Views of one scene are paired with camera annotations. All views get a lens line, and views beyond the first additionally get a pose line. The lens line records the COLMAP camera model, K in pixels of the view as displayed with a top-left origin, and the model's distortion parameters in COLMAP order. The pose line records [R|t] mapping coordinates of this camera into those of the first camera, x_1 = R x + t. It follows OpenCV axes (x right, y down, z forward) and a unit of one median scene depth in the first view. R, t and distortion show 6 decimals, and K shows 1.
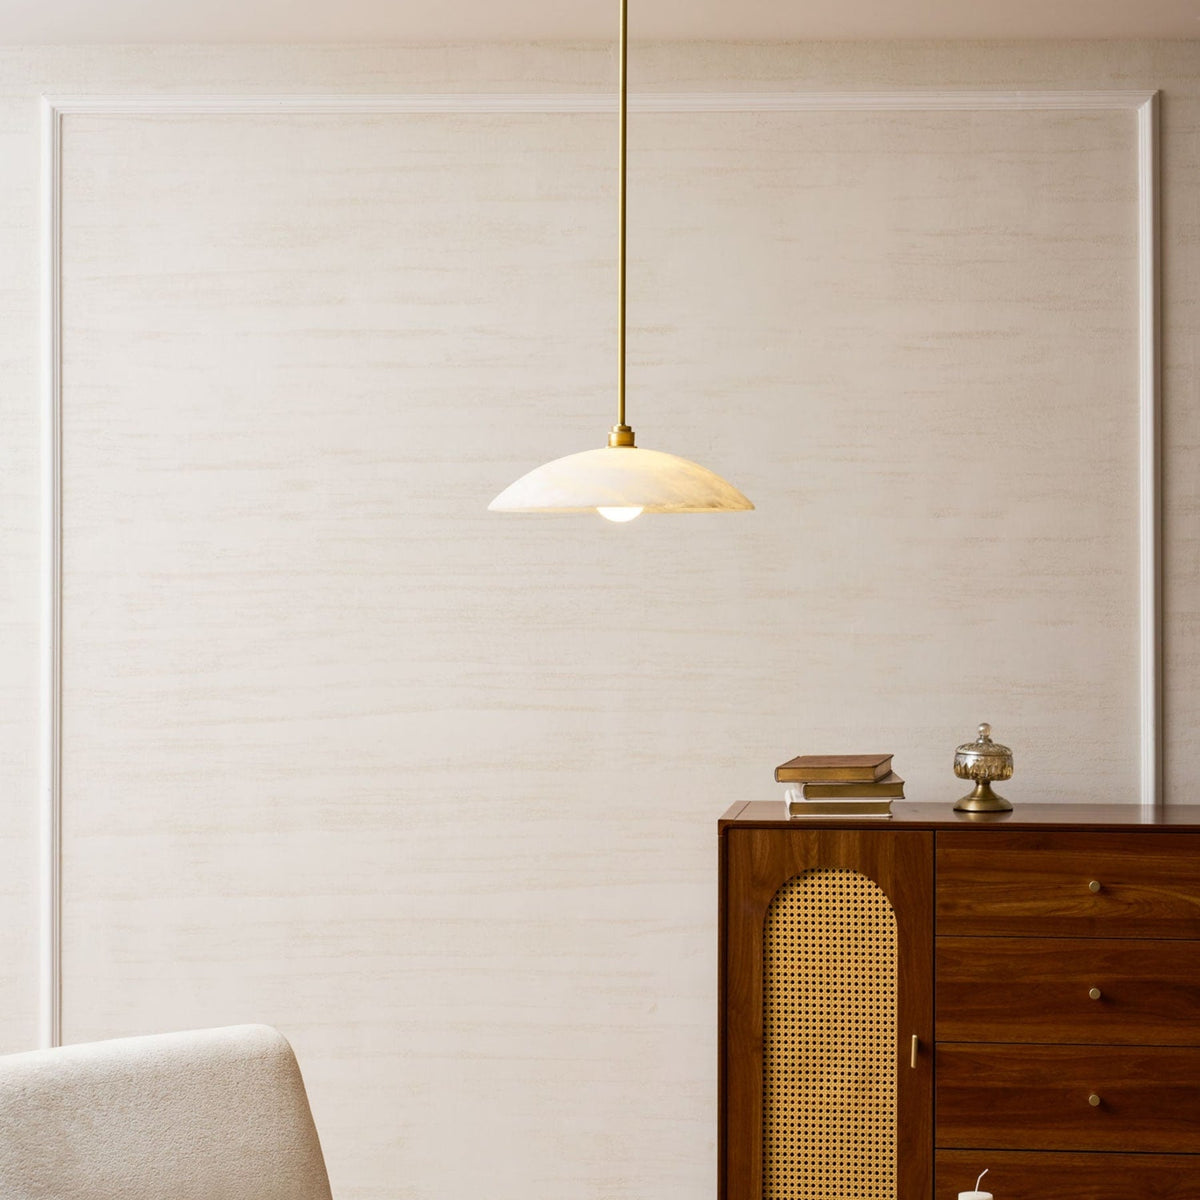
lens RADIAL K [[4747.0, 0, 598.1], [0, 4747.0, 629.7], [0, 0, 1]] dist [-0.040990, 2.711899]
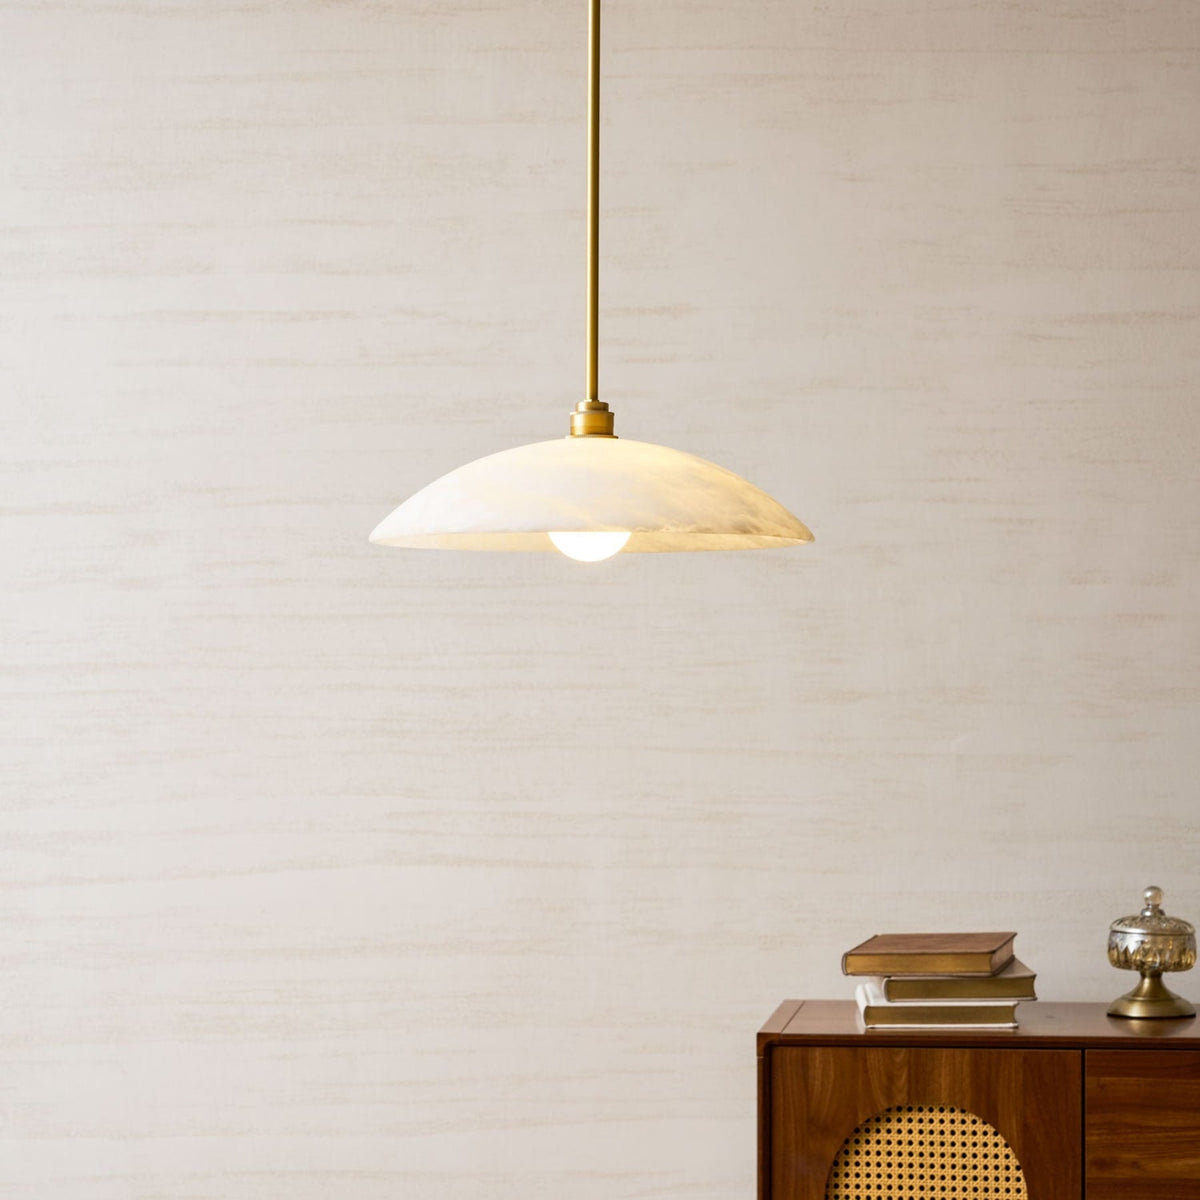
lens RADIAL K [[5090.9, 0, 600.0], [0, 5090.9, 600.0], [0, 0, 1]] dist [-0.029162, 0.335401]
pose [[0.999971, -0.000359, -0.007633, 0.008727], [0.000112, 0.999474, -0.032439, 0.002584], [0.007640, 0.032437, 0.999445, 0.284363]]
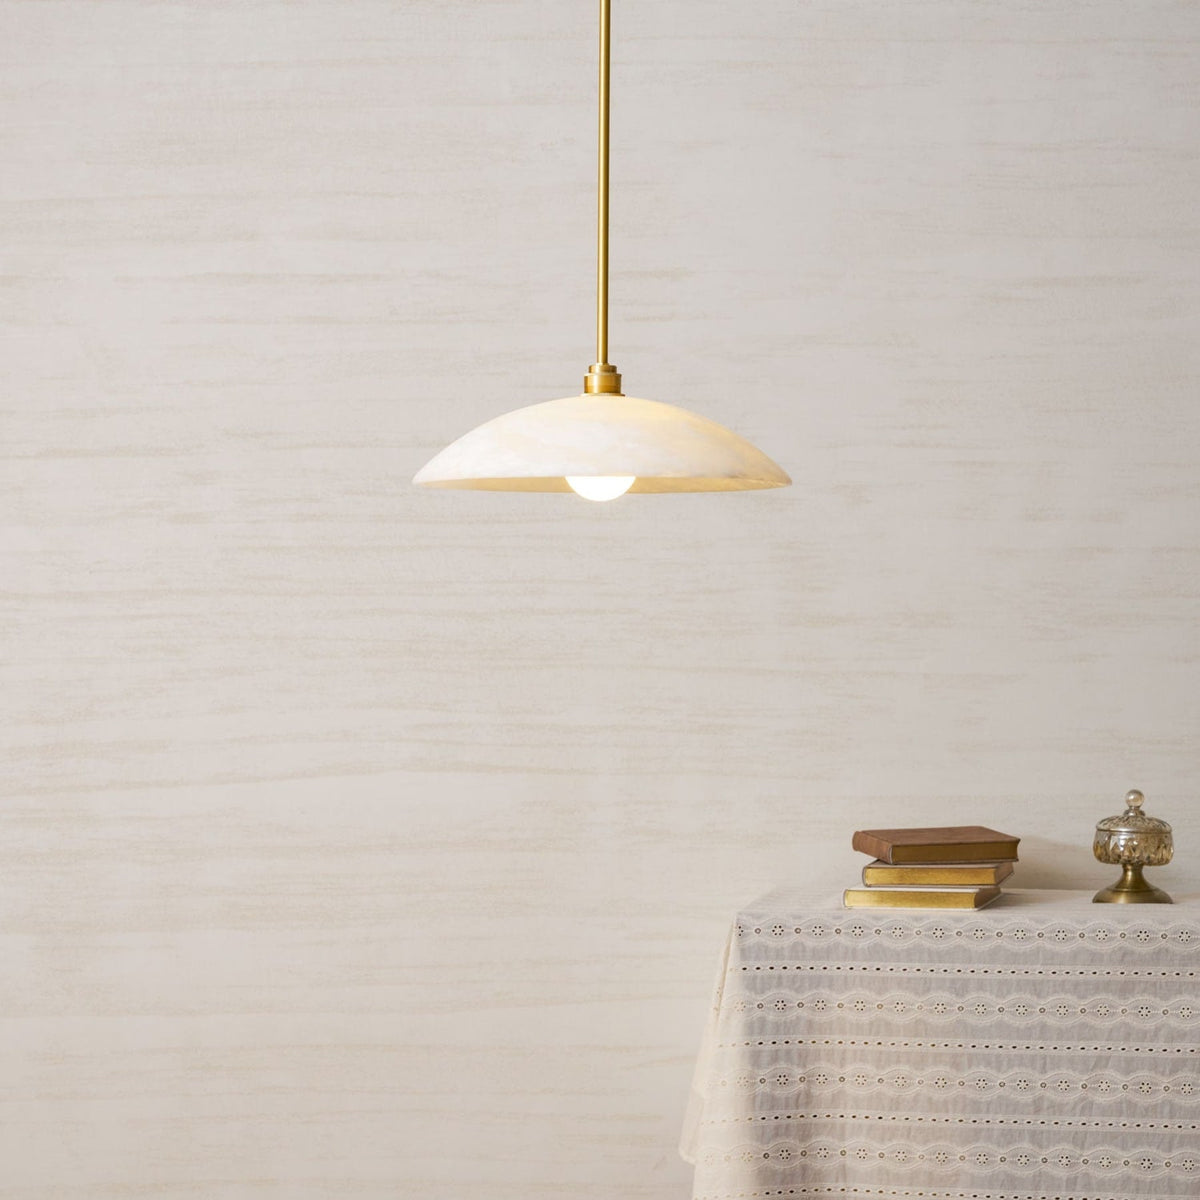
lens RADIAL K [[5090.9, 0, 600.0], [0, 5090.9, 600.0], [0, 0, 1]] dist [-0.029162, 0.335401]
pose [[0.999989, 0.001479, -0.004352, 0.005707], [-0.001565, 0.999806, -0.019649, 0.005650], [0.004322, 0.019656, 0.999797, 0.194397]]
